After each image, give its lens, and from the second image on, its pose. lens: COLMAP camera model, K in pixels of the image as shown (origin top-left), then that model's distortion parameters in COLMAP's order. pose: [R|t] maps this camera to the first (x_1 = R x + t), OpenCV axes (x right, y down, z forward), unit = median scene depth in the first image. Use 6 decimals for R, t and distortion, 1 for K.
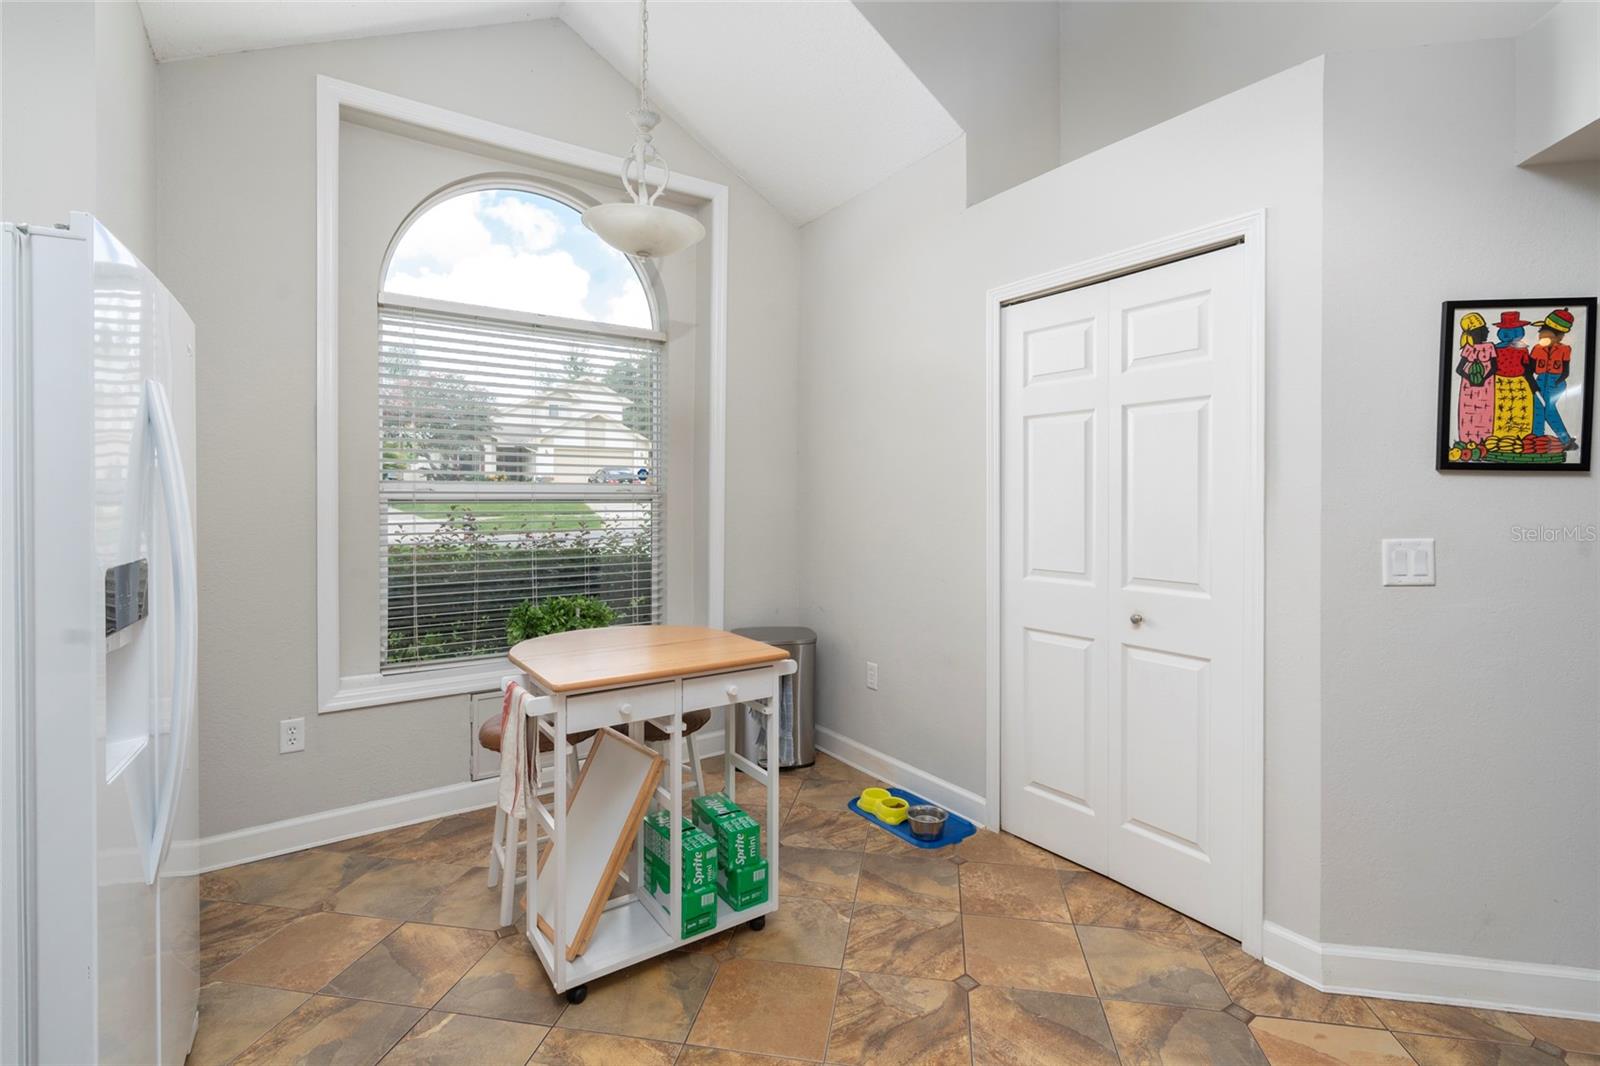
lens RADIAL K [[732.3, 0, 799.0], [0, 732.3, 499.5], [0, 0, 1]] dist [-0.000032, 0.000238]
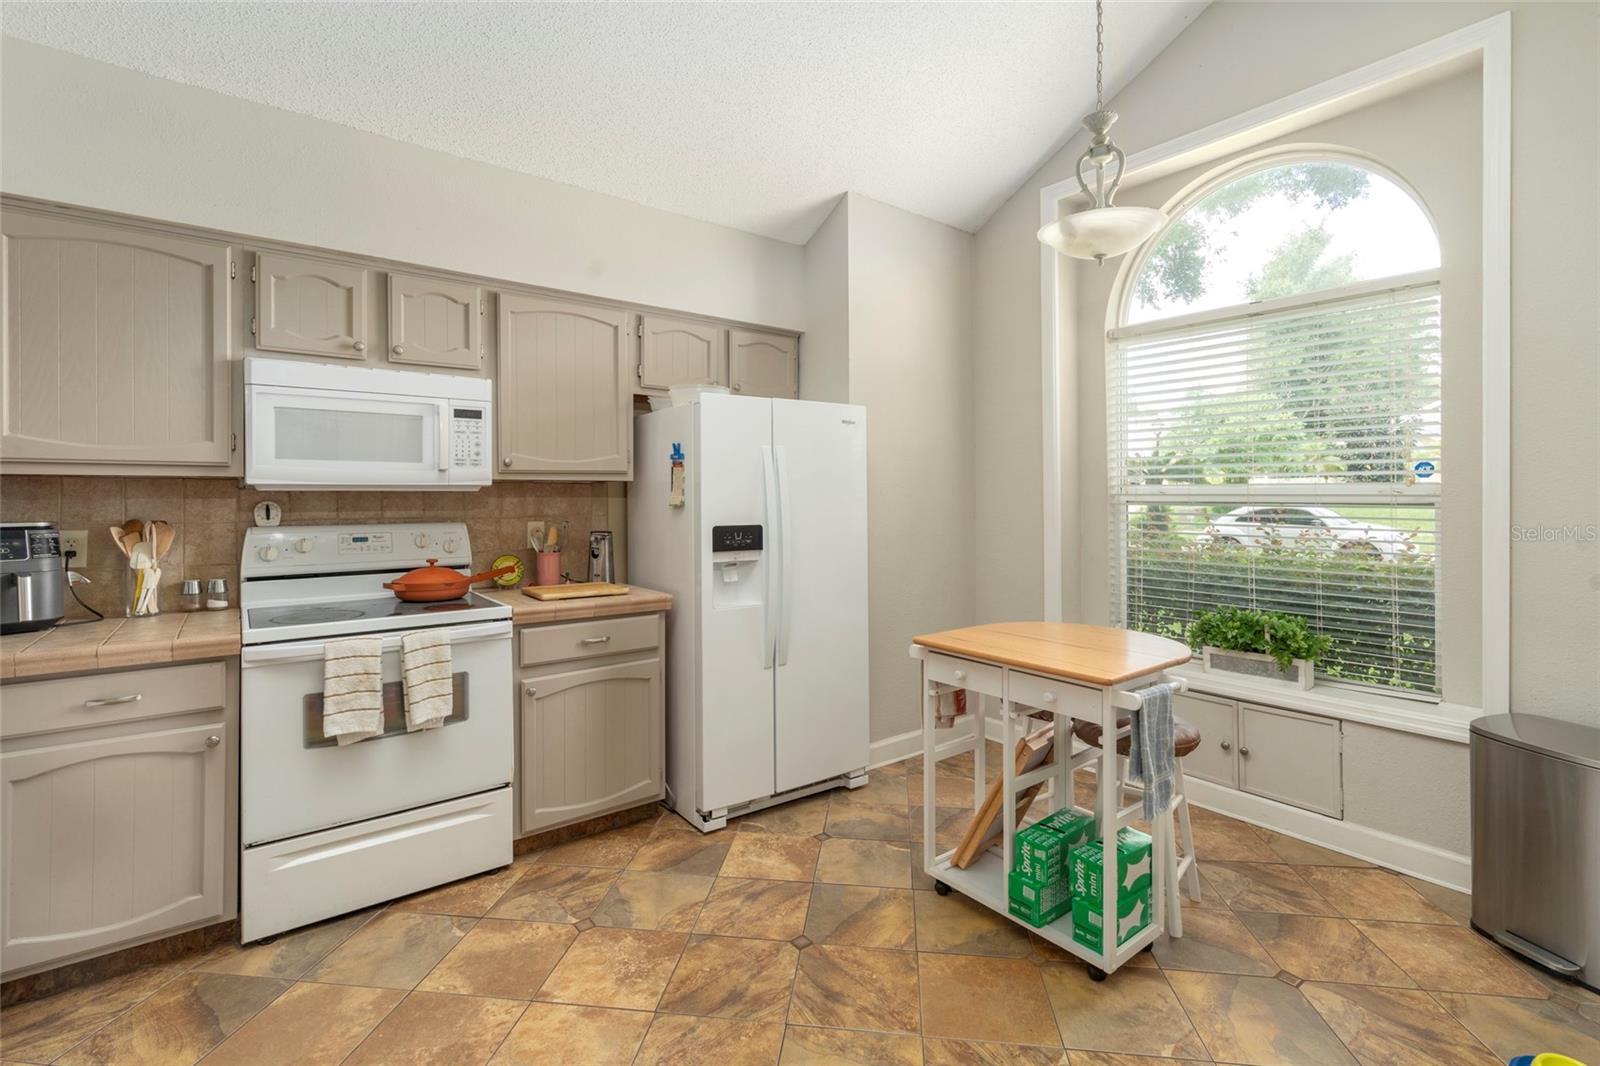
lens RADIAL K [[732.3, 0, 799.0], [0, 732.3, 499.5], [0, 0, 1]] dist [-0.000032, 0.000238]
pose [[0.048955, 0.002016, -0.998799, 0.872386], [-0.006380, 0.999978, 0.001706, -0.002792], [0.998781, 0.006289, 0.048967, 0.621736]]
